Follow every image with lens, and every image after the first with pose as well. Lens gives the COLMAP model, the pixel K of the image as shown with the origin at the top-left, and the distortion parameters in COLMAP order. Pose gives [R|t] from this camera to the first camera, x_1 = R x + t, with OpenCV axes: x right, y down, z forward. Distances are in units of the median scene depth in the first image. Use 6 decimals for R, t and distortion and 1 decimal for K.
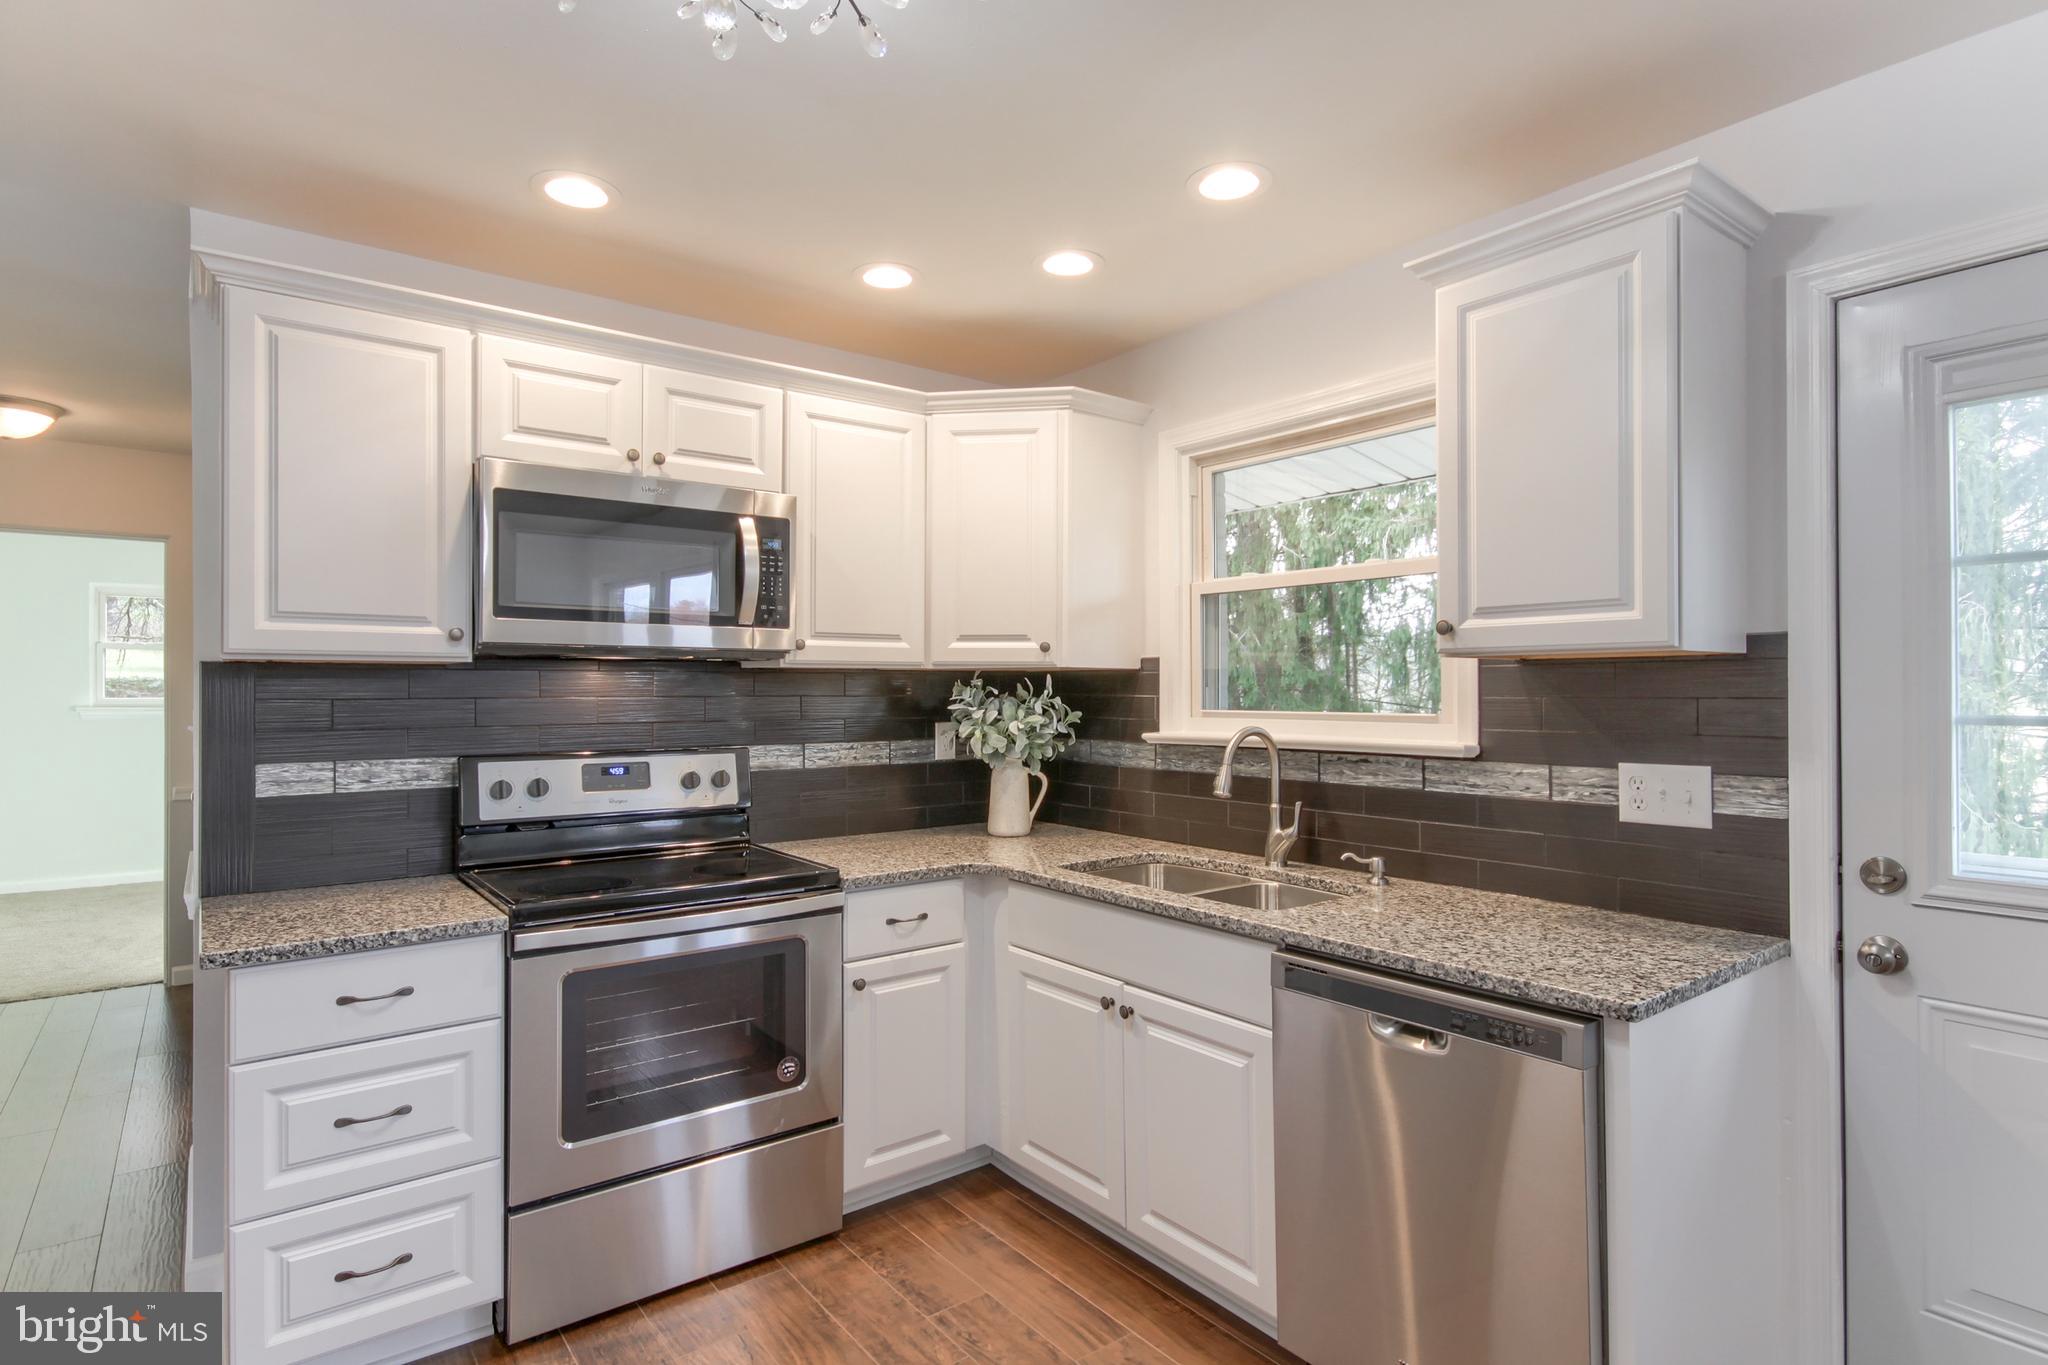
lens RADIAL K [[1055.9, 0, 1005.3], [0, 1055.9, 681.5], [0, 0, 1]] dist [0.000379, -0.000378]
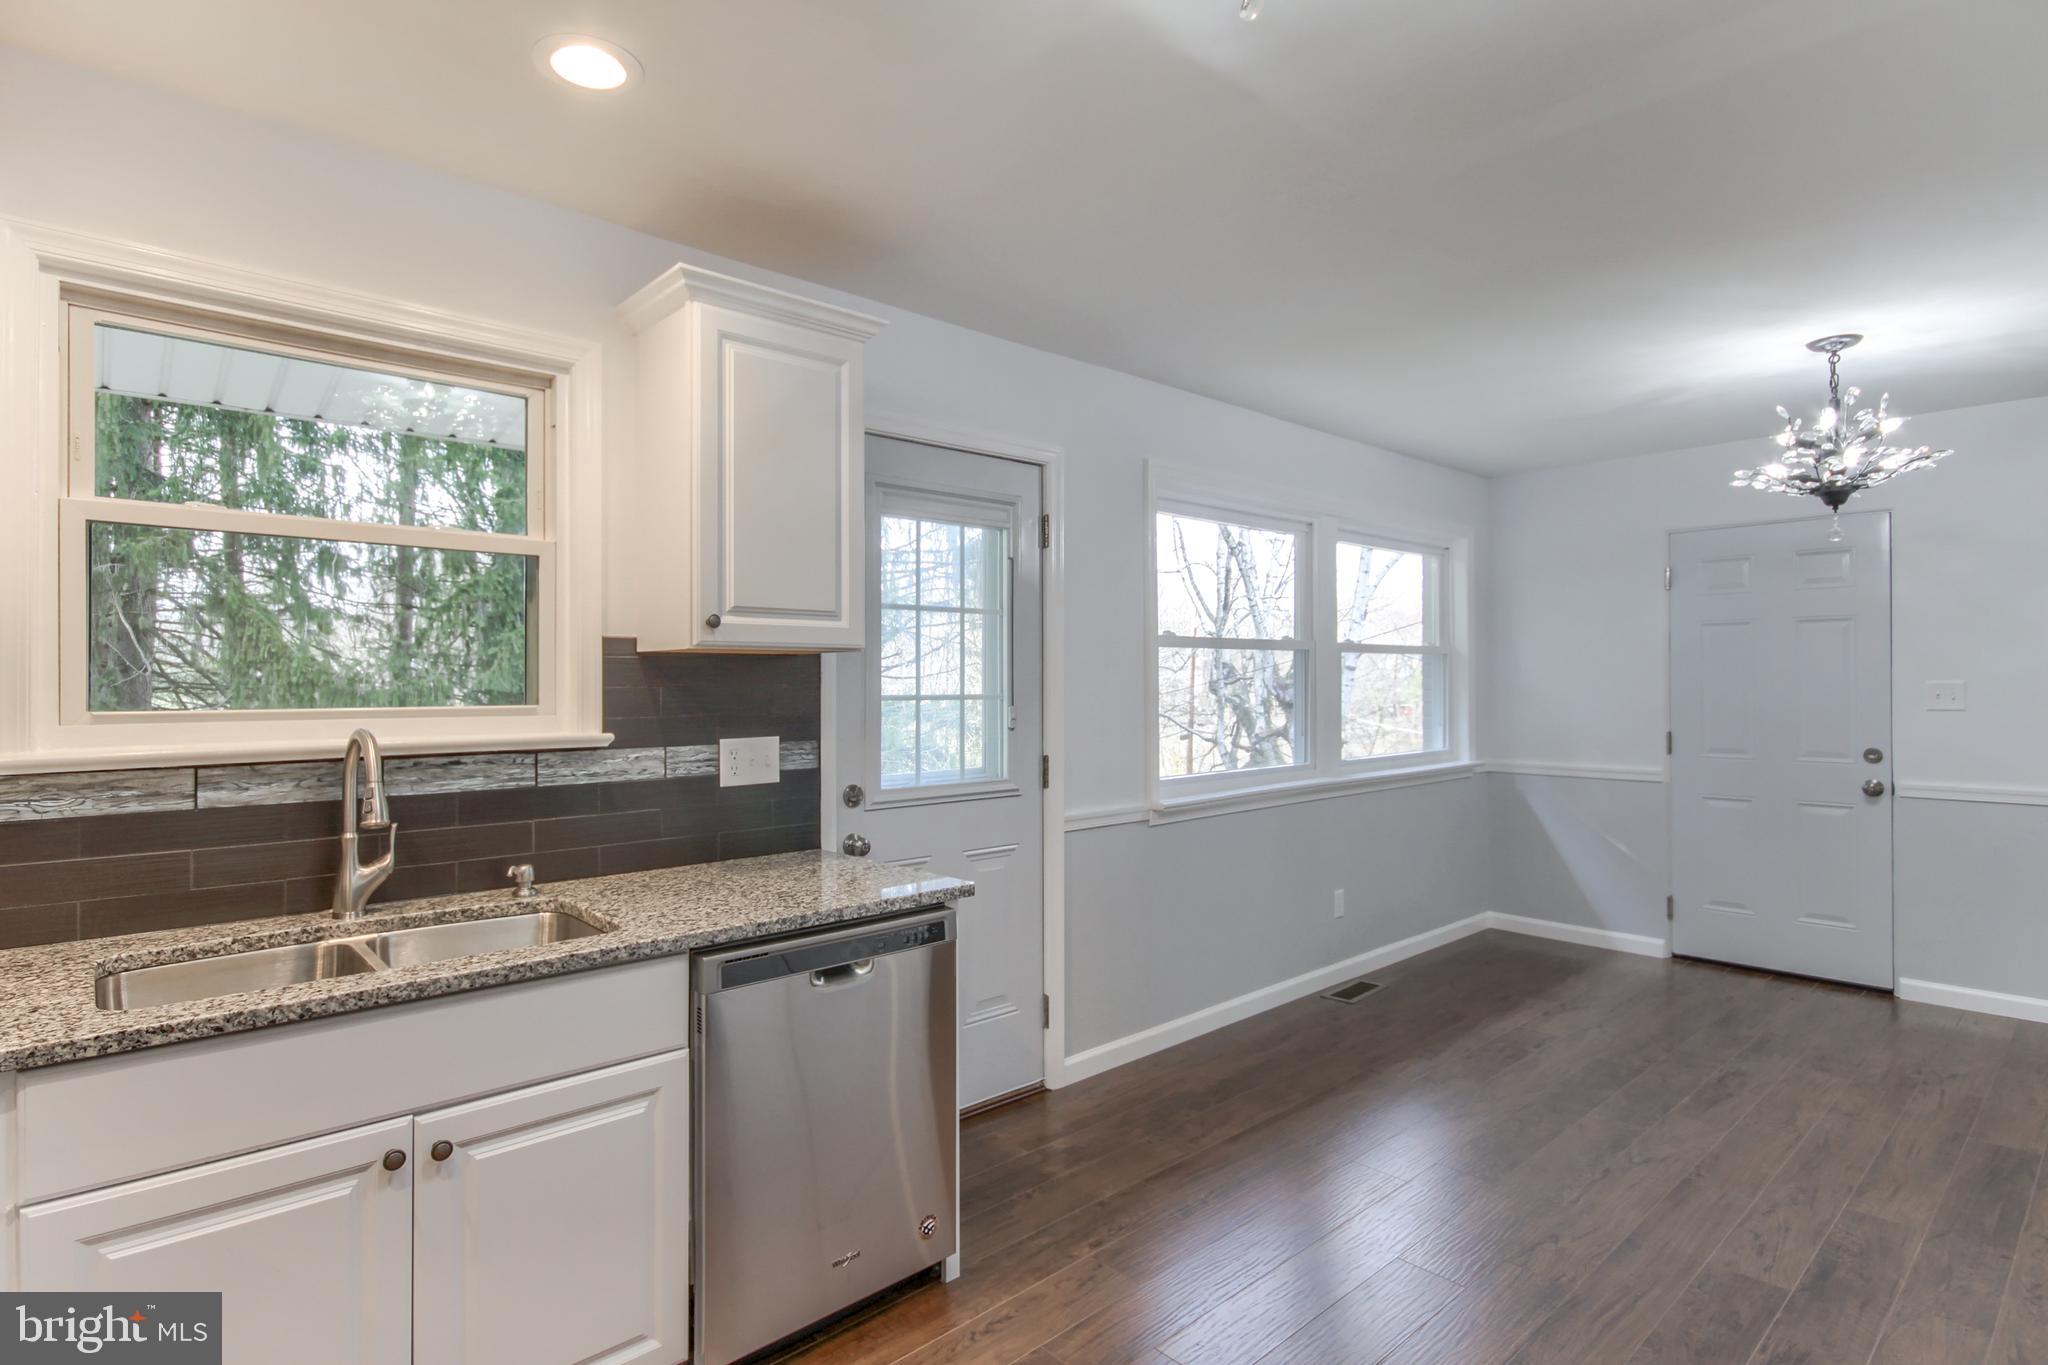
lens RADIAL K [[1022.0, 0, 1013.1], [0, 1022.0, 679.7], [0, 0, 1]] dist [-0.000986, -0.000198]
pose [[-0.083857, 0.005540, 0.996462, -0.532305], [-0.005719, 0.999965, -0.006041, 0.010742], [-0.996461, -0.006205, -0.083822, 0.637229]]
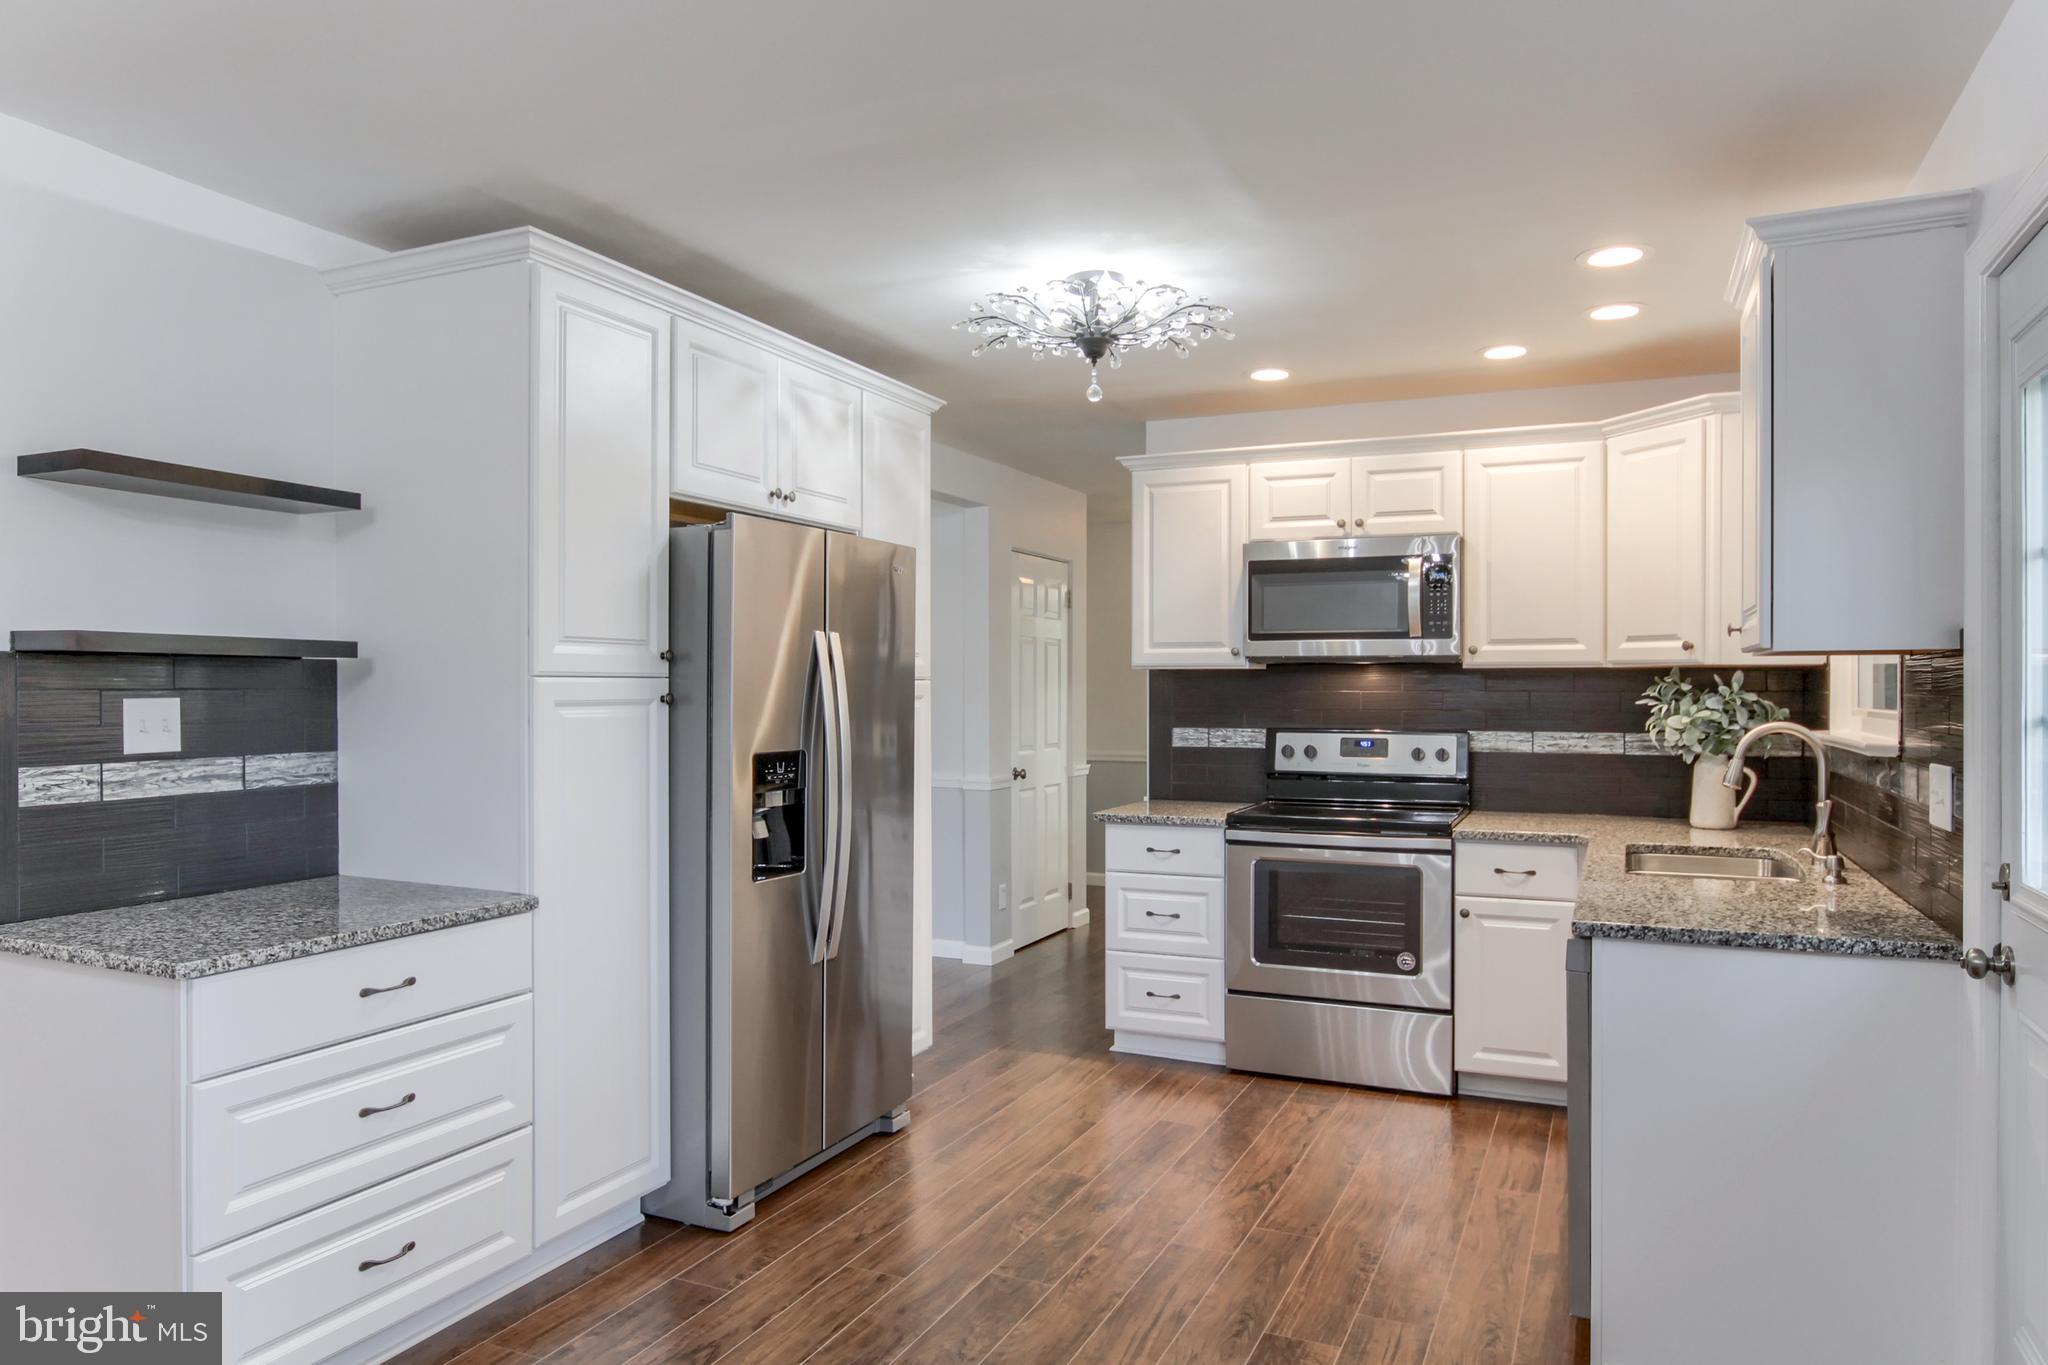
lens RADIAL K [[1330.3, 0, 1024.0], [0, 1330.3, 682.5], [0, 0, 1]] dist [-0.024565, 0.042737]
pose [[0.471672, -0.000283, -0.881774, 1.053425], [0.006499, 0.999974, 0.003156, -0.005050], [0.881750, -0.007219, 0.471661, -0.246499]]
